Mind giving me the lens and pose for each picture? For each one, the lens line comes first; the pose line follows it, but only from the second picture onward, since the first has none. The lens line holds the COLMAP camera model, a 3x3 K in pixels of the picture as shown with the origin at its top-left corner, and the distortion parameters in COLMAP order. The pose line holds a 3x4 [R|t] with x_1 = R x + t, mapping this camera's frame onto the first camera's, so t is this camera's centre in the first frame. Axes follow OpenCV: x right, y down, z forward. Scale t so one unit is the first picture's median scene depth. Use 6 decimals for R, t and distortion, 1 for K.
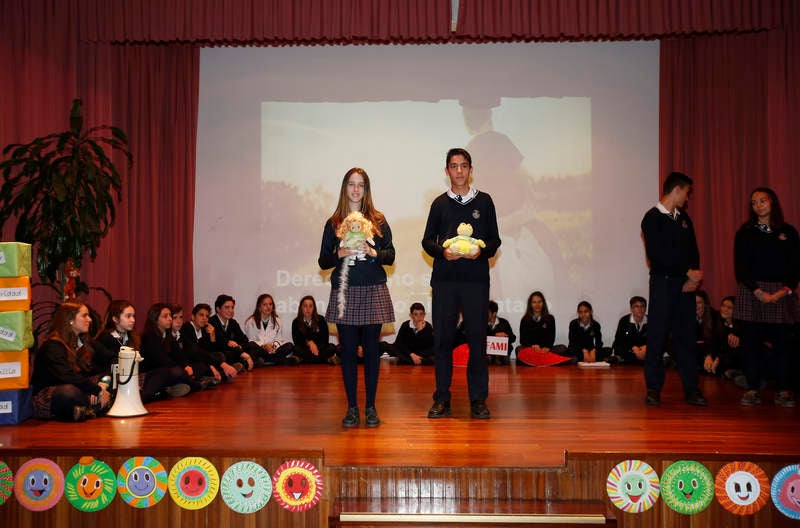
lens RADIAL K [[815.9, 0, 392.2], [0, 815.9, 249.9], [0, 0, 1]] dist [0.025593, 0.025617]
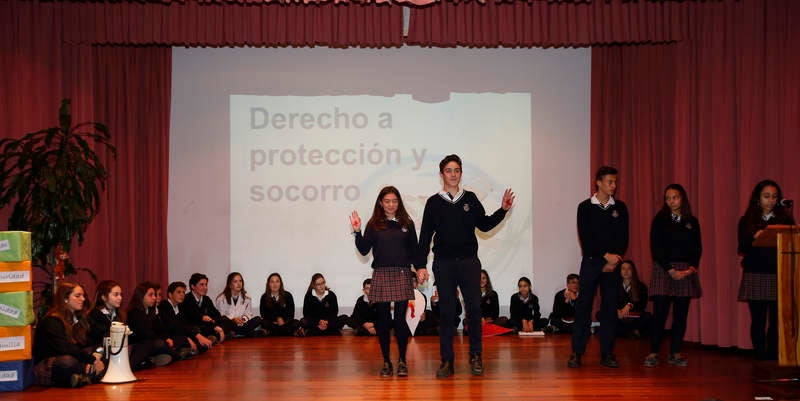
lens RADIAL K [[803.3, 0, 396.1], [0, 803.3, 243.8], [0, 0, 1]] dist [0.013476, 0.029579]
pose [[0.998405, -0.003522, 0.056351, -0.000738], [0.002113, 0.999684, 0.025032, -0.014409], [-0.056421, -0.024873, 0.998097, -0.112584]]
